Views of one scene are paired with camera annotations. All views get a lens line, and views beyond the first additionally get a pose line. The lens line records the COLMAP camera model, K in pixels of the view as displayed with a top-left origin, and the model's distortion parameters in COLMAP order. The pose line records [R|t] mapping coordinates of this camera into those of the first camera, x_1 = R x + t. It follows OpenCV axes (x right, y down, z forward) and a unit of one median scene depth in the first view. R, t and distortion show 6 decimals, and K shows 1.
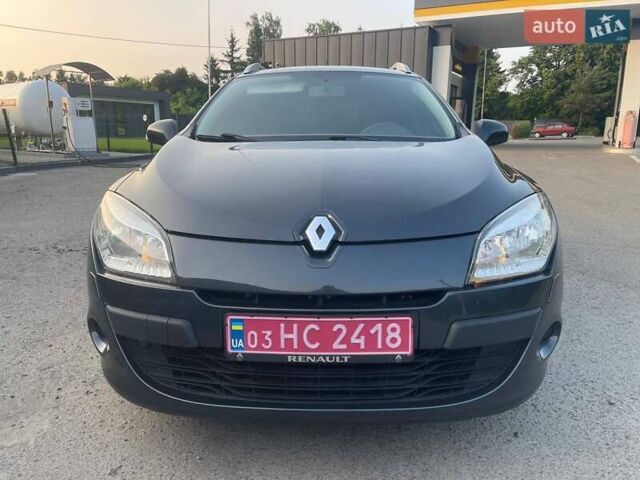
lens RADIAL K [[483.5, 0, 320.0], [0, 483.5, 240.0], [0, 0, 1]] dist [0.074489, -0.107359]
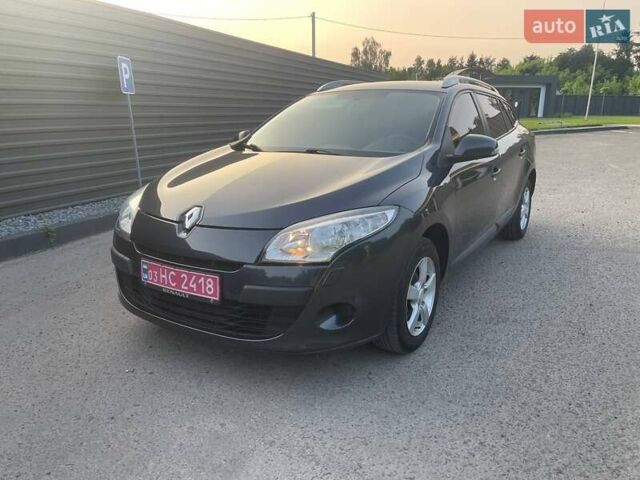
lens RADIAL K [[483.5, 0, 320.0], [0, 483.5, 240.0], [0, 0, 1]] dist [0.074489, -0.107359]
pose [[0.857780, 0.125170, -0.498544, 0.731155], [-0.112466, 0.992100, 0.055582, -0.048801], [0.501563, 0.008392, 0.865081, -0.113370]]
